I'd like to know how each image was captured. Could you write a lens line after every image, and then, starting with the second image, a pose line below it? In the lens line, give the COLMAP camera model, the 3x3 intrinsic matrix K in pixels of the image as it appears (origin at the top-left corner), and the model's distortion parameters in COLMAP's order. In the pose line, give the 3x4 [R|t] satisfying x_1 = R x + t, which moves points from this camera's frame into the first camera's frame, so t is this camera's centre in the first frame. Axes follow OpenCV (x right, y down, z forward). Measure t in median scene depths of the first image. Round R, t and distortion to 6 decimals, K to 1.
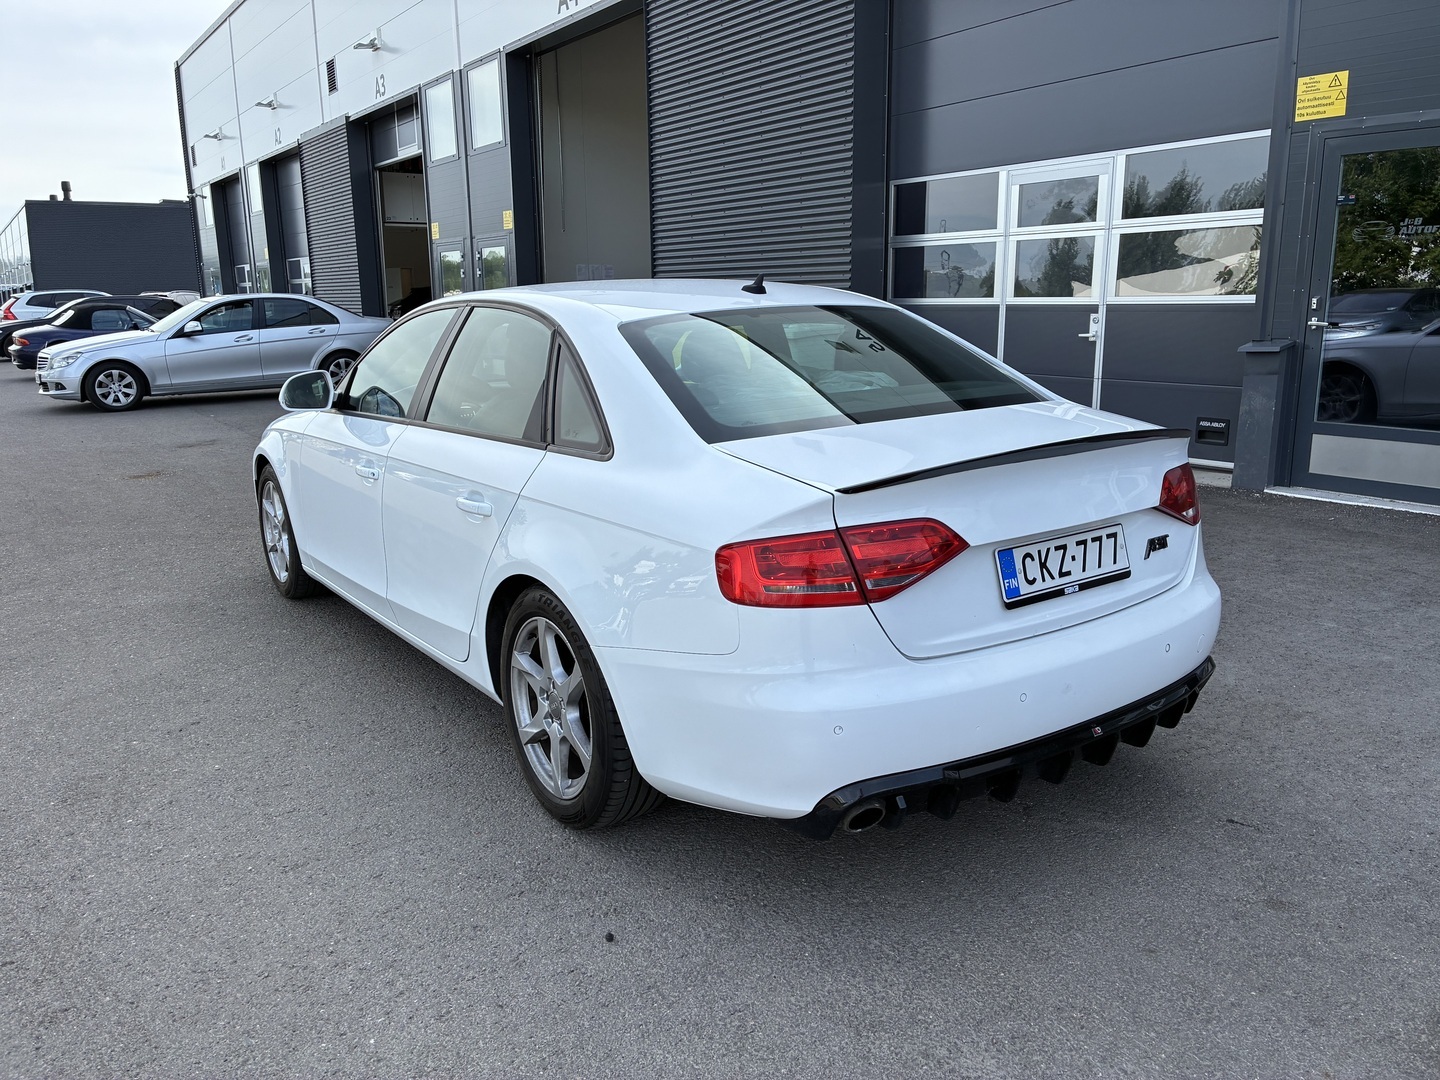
lens RADIAL K [[1077.5, 0, 717.5], [0, 1077.5, 534.5], [0, 0, 1]] dist [0.033466, -0.021547]
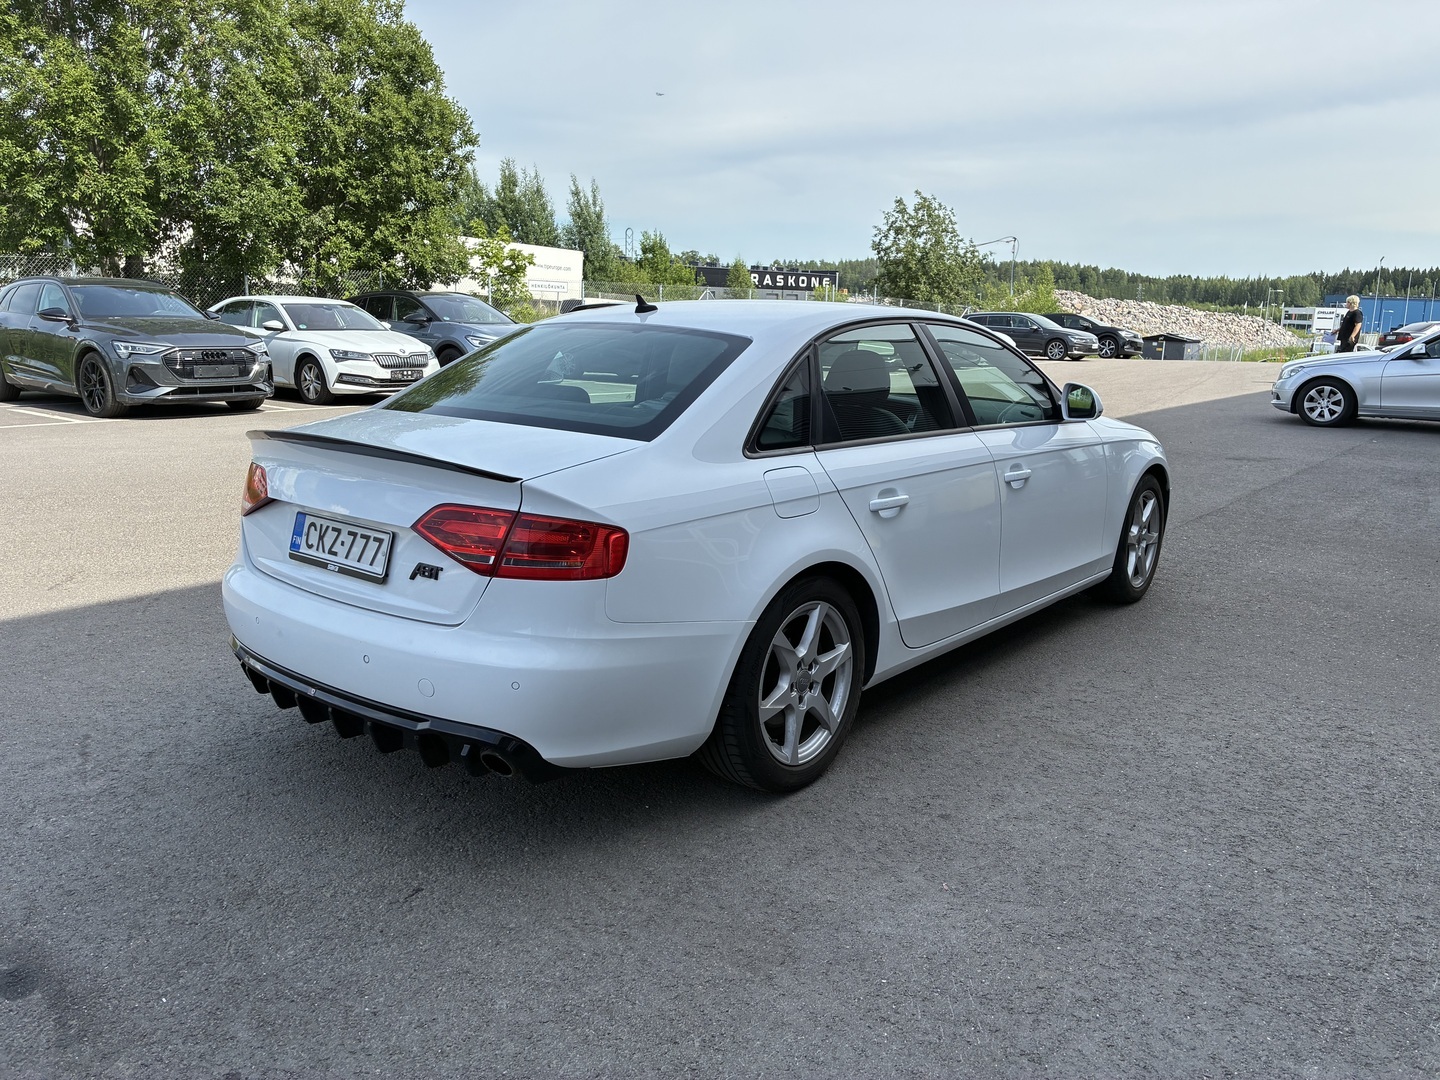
lens RADIAL K [[1077.5, 0, 730.9], [0, 1077.5, 536.2], [0, 0, 1]] dist [0.033466, -0.021547]
pose [[0.292328, 0.223755, -0.929773, 1.149899], [-0.236062, 0.959040, 0.156578, -0.198908], [0.926725, 0.173712, 0.333175, 0.760671]]
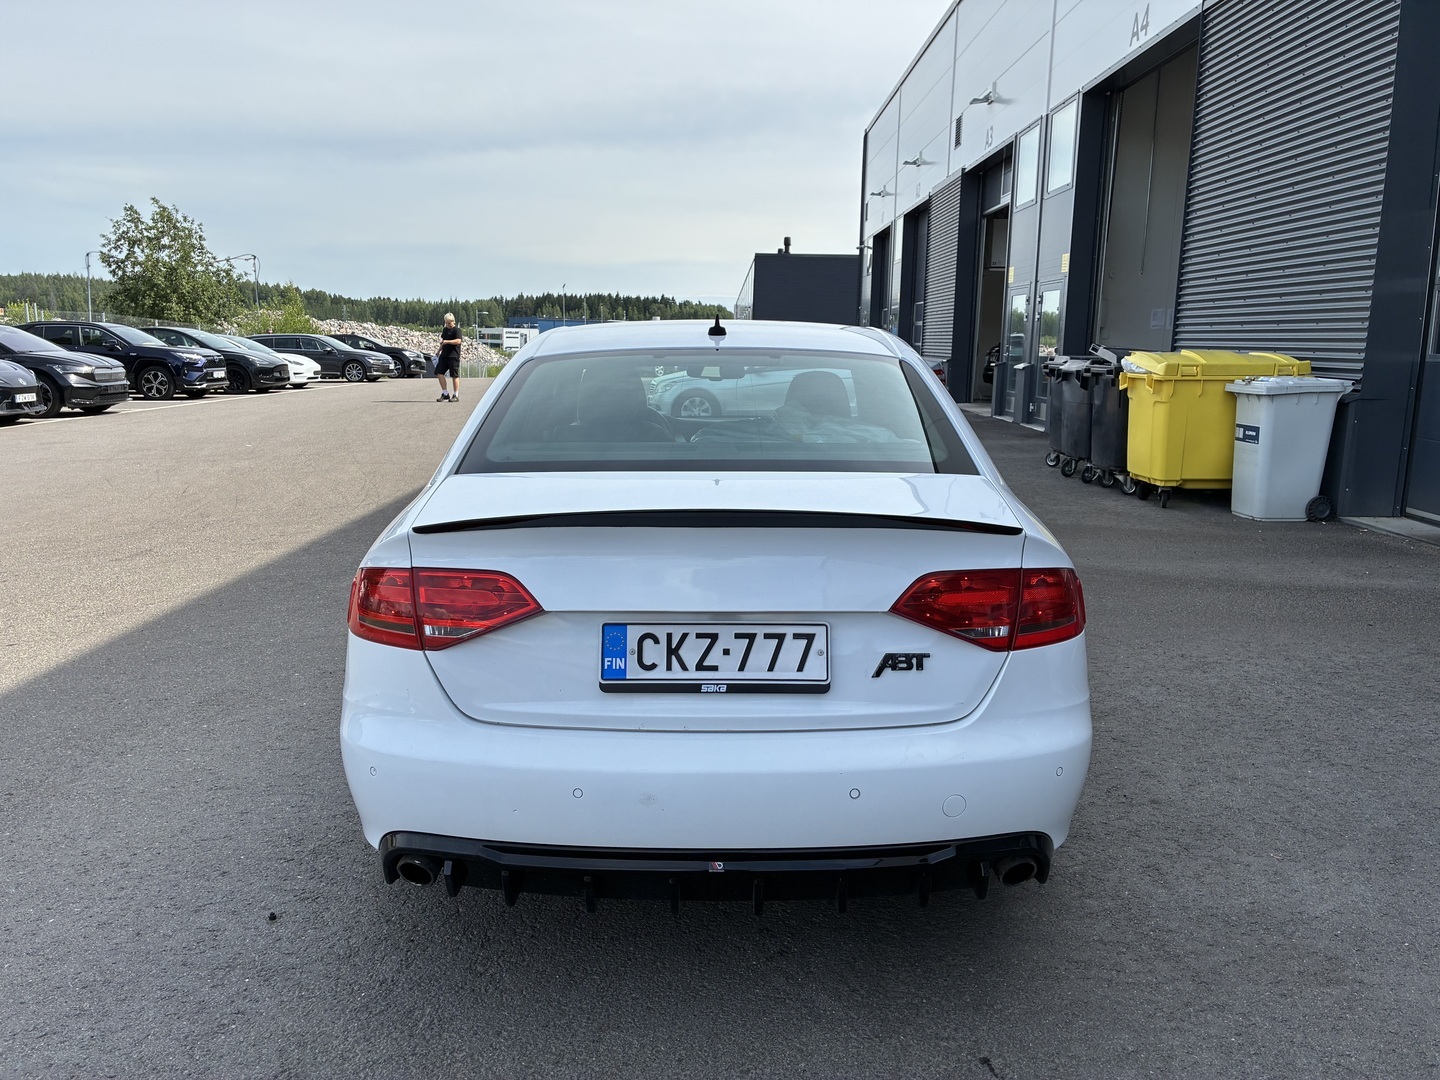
lens RADIAL K [[1077.5, 0, 728.8], [0, 1077.5, 526.4], [0, 0, 1]] dist [0.033466, -0.021547]
pose [[0.823000, 0.123518, -0.554450, 0.594881], [-0.149138, 0.988816, -0.001088, -0.056084], [0.548114, 0.083585, 0.832216, 0.228479]]
